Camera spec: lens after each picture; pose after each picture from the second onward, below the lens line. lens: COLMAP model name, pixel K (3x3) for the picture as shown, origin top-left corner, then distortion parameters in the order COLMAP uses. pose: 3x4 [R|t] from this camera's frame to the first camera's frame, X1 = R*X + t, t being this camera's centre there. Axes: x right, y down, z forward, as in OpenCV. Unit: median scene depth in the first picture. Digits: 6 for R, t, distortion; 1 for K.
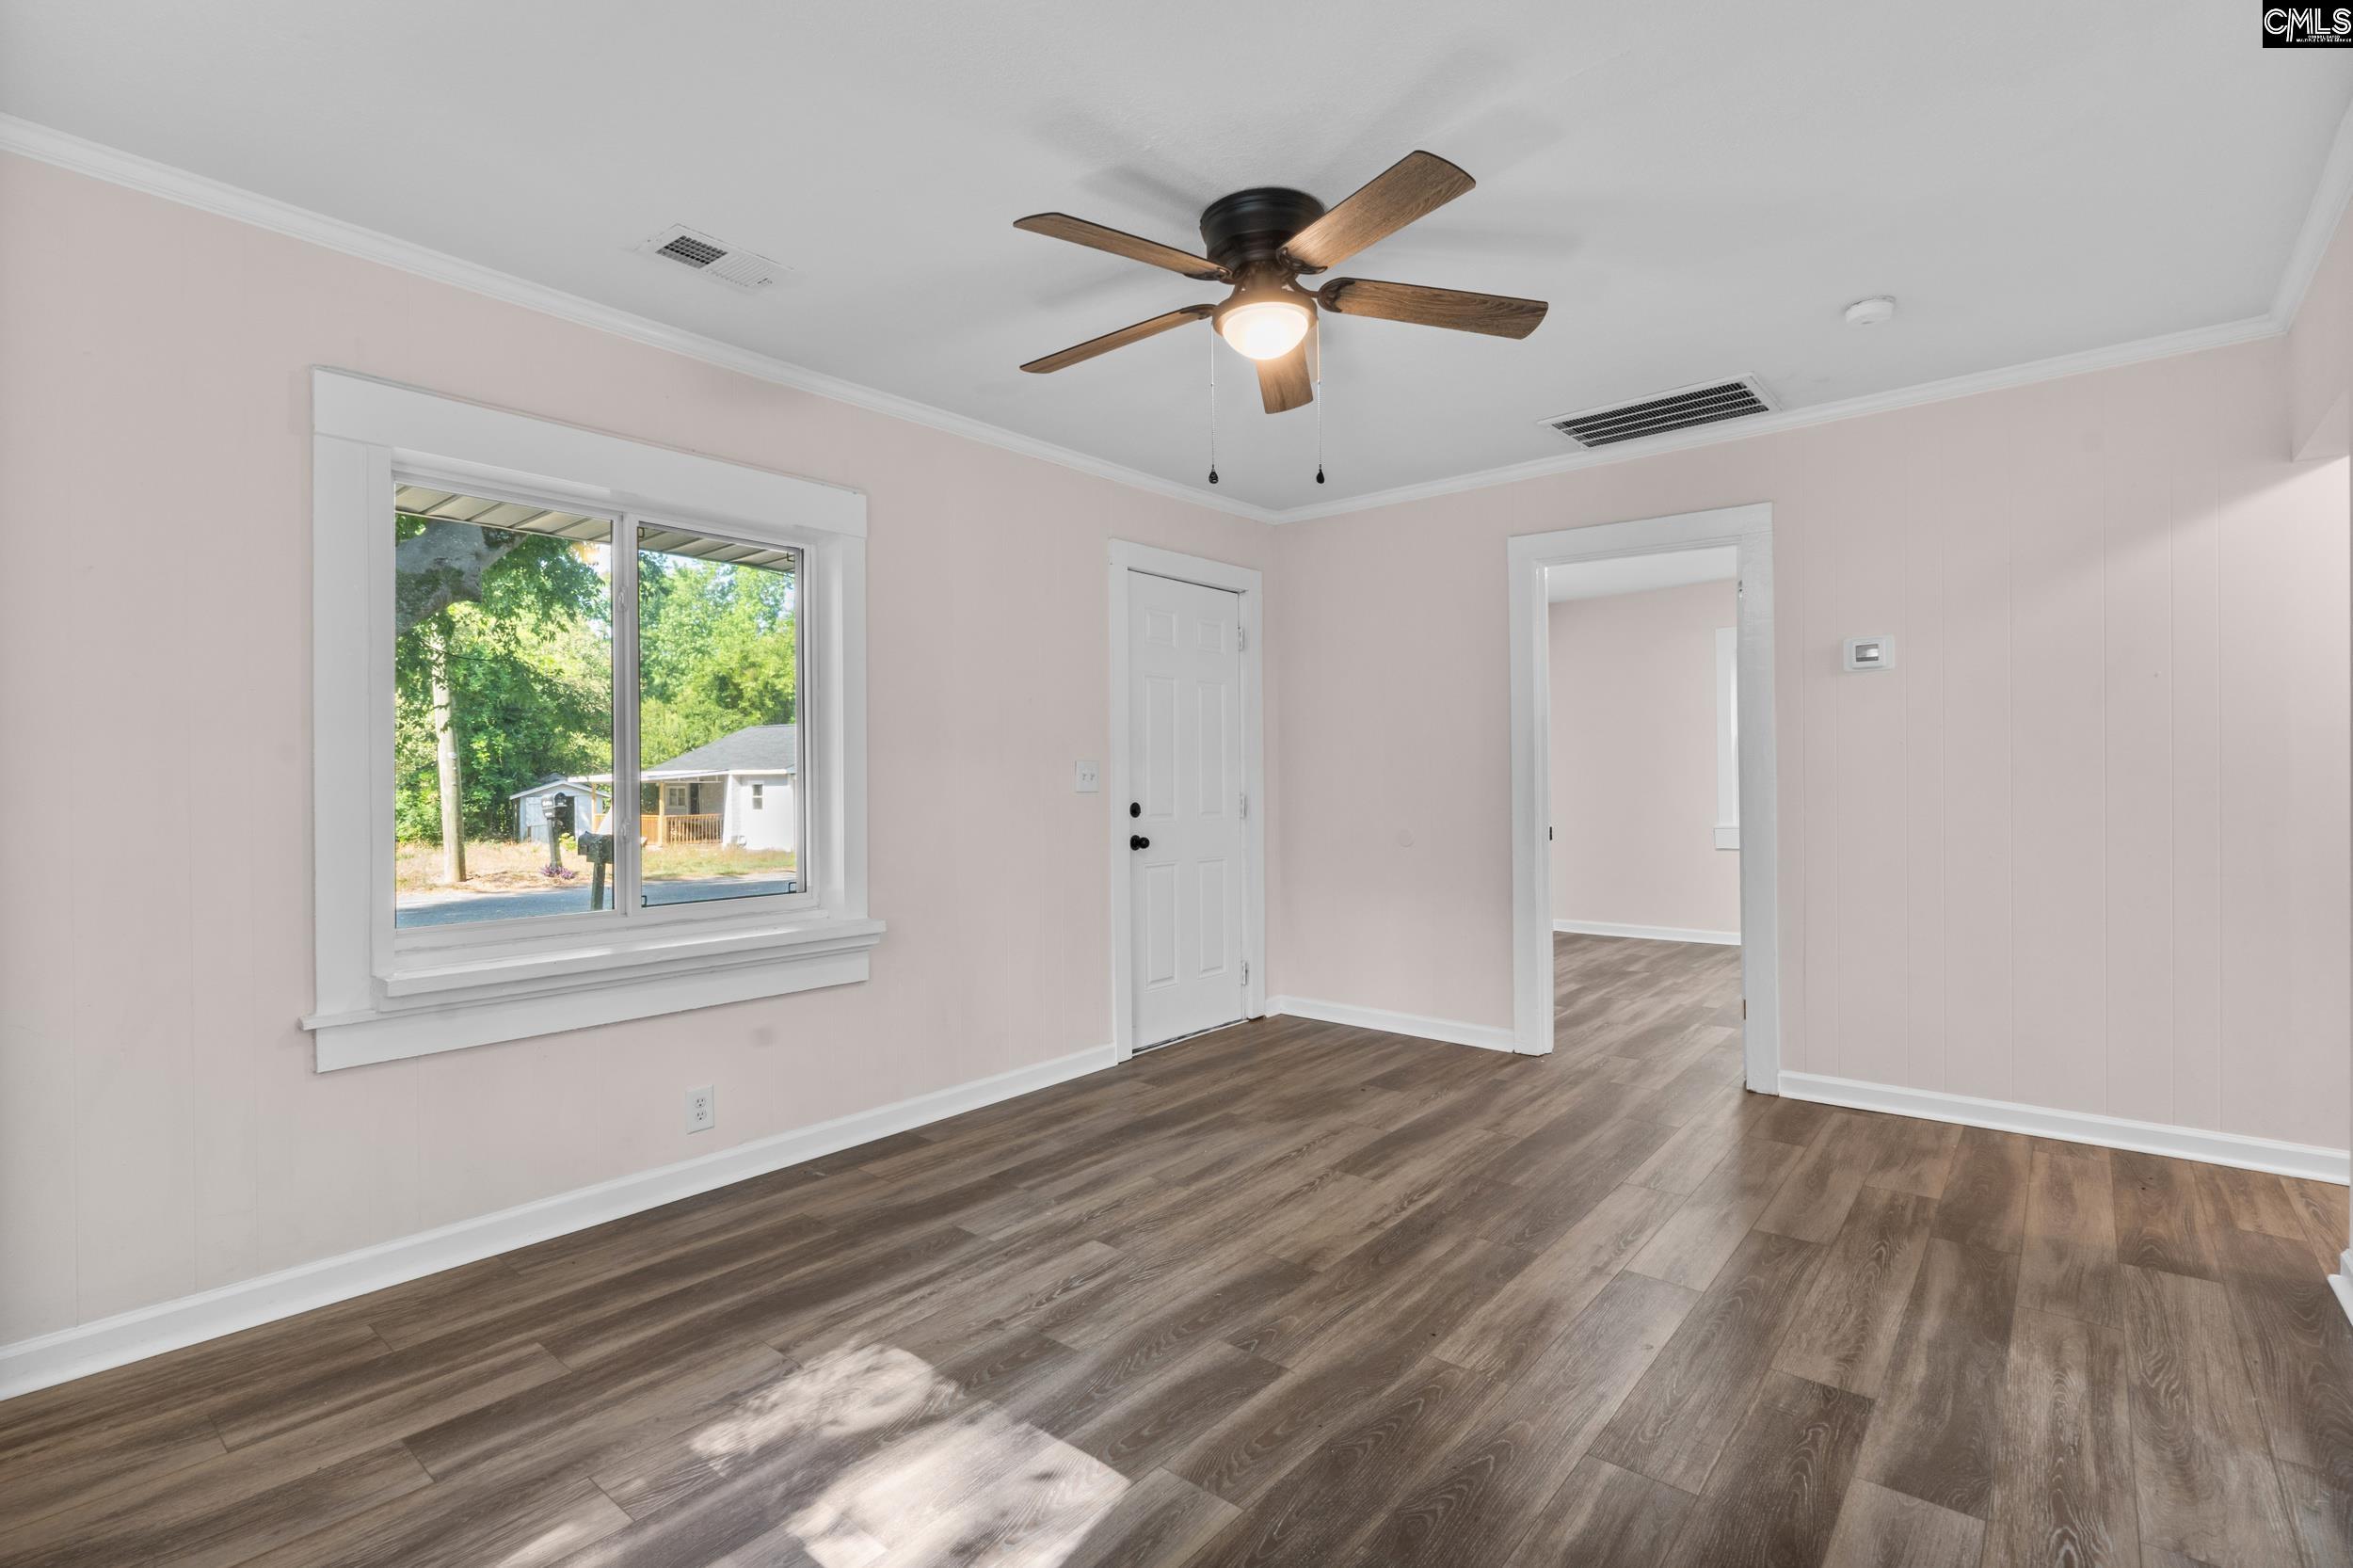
lens RADIAL K [[1090.8, 0, 1161.8], [0, 1090.8, 780.1], [0, 0, 1]] dist [-0.004125, -0.000210]
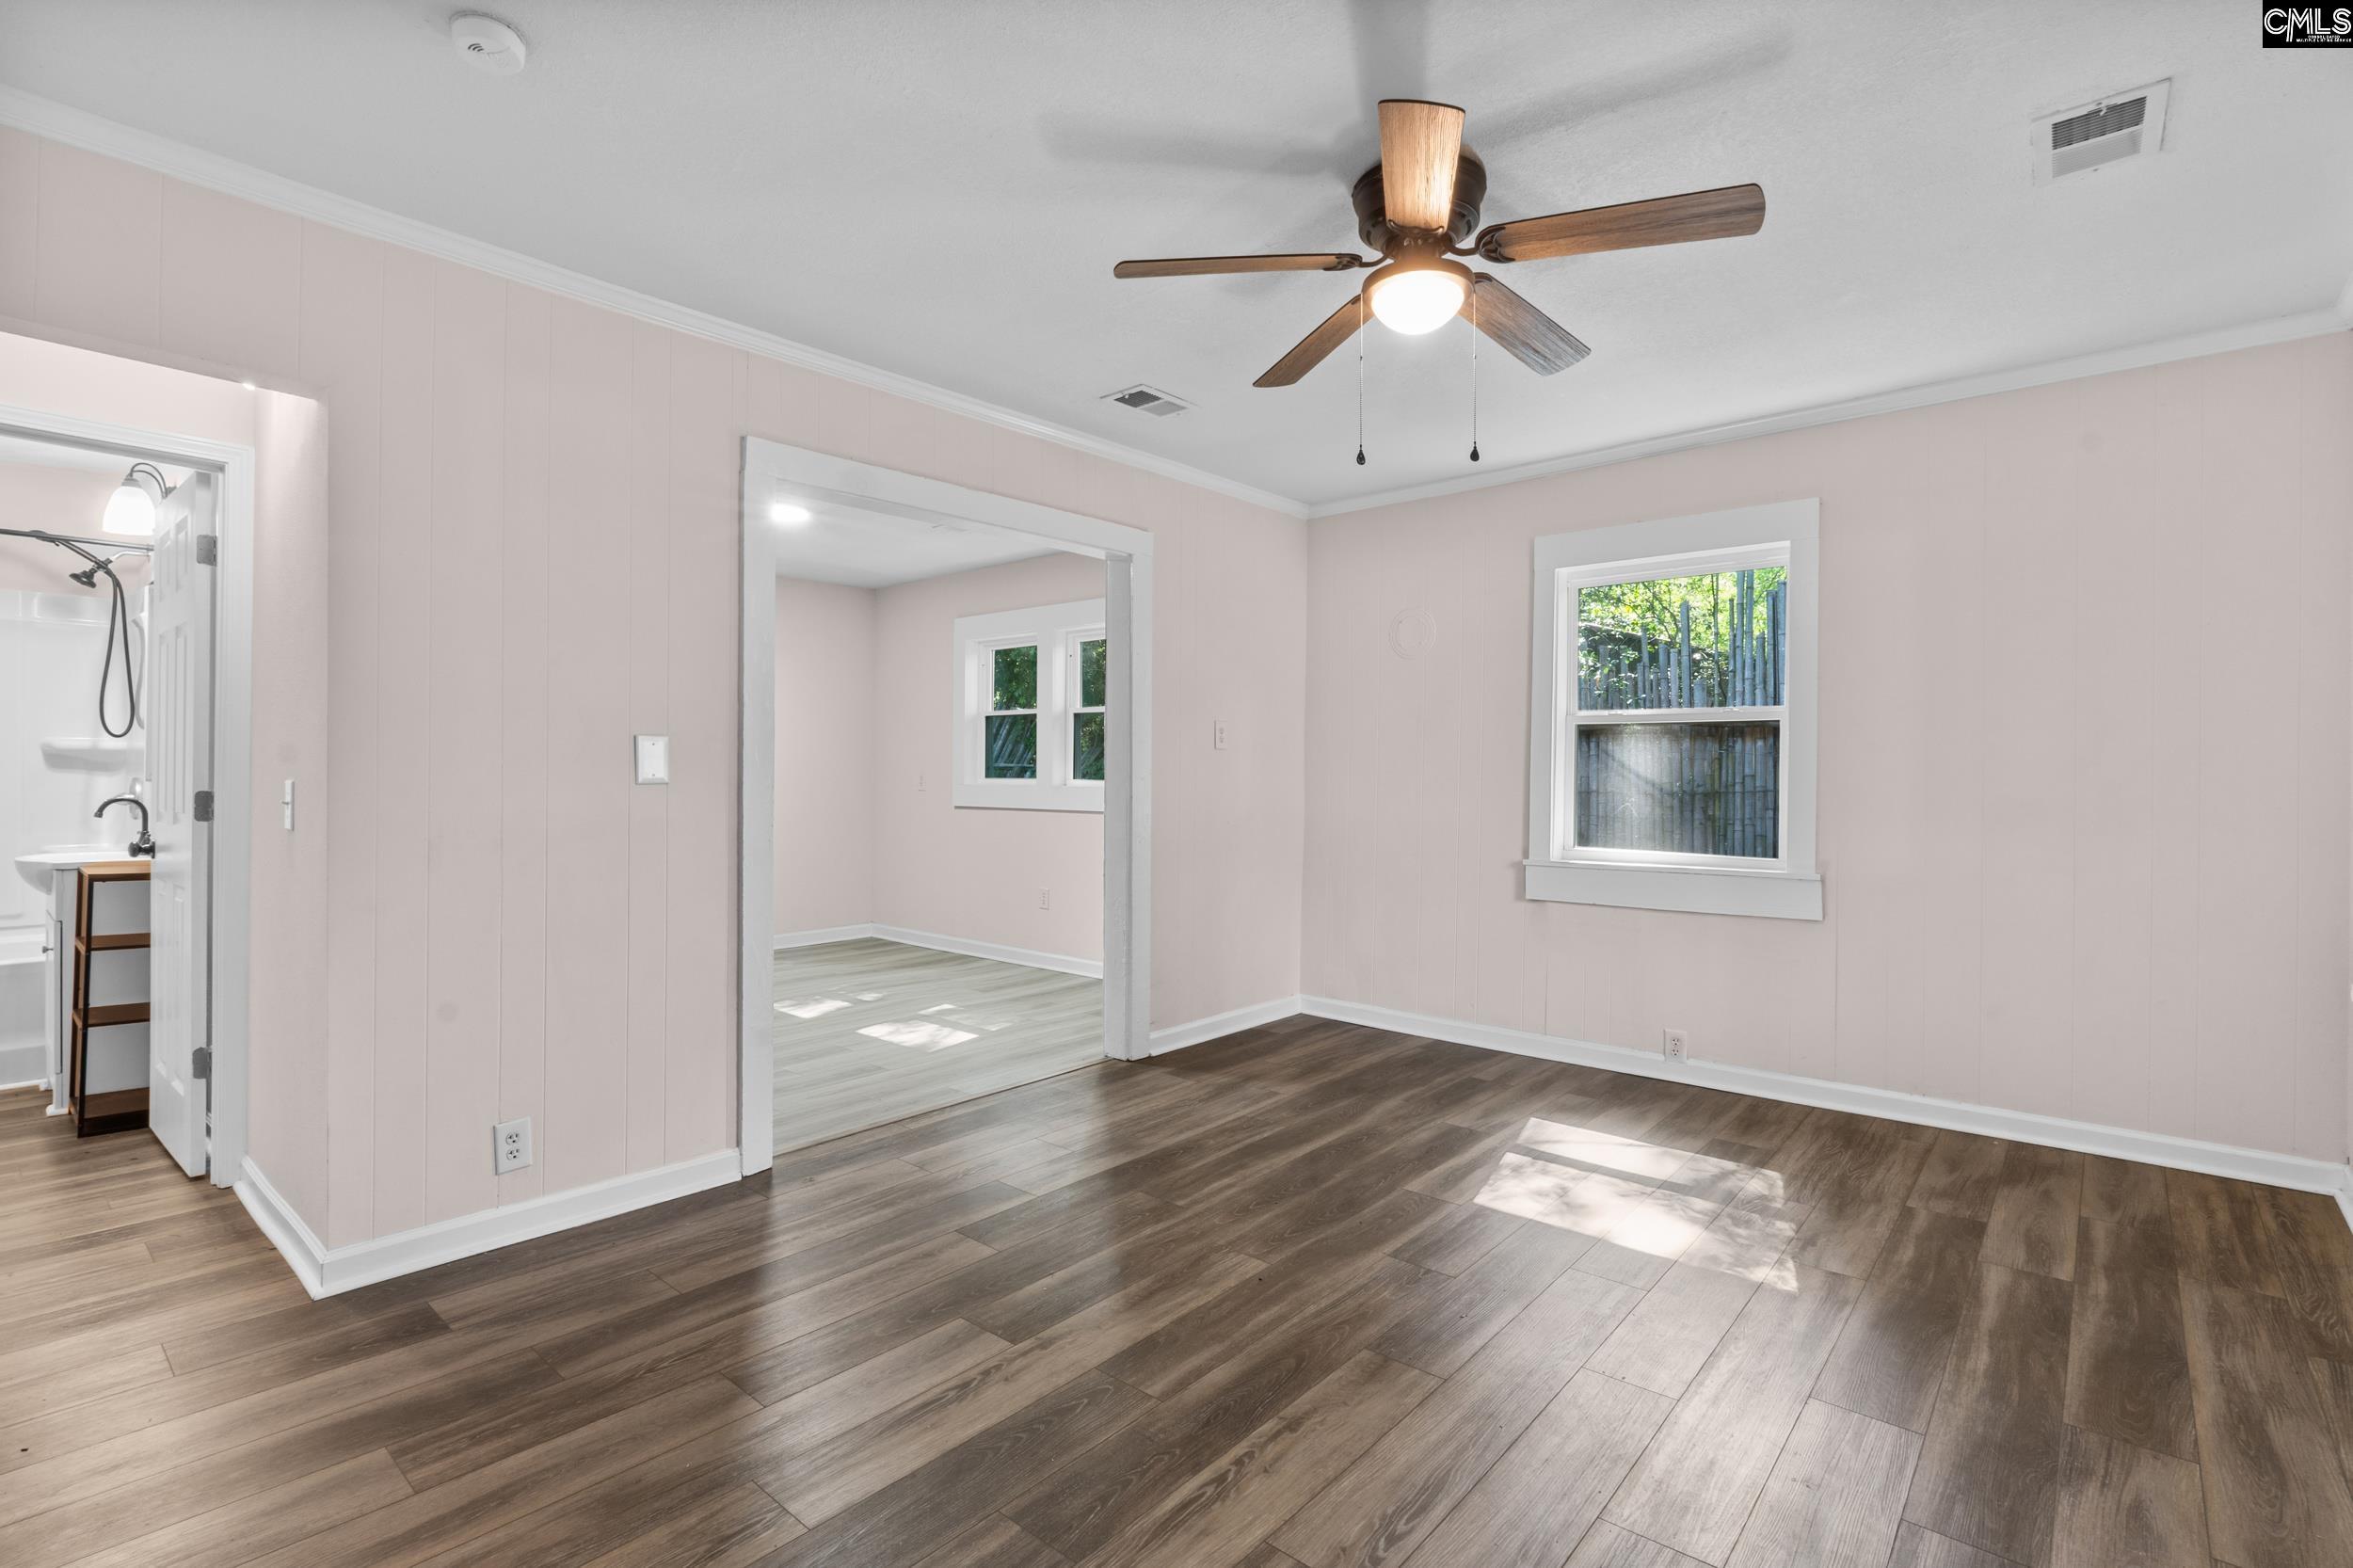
lens RADIAL K [[1090.8, 0, 1161.8], [0, 1090.8, 780.1], [0, 0, 1]] dist [-0.004125, -0.000210]
pose [[-0.999826, 0.004847, 0.017987, 0.306614], [0.004881, 0.999986, 0.001819, 0.000063], [-0.017978, 0.001906, -0.999837, 1.973562]]
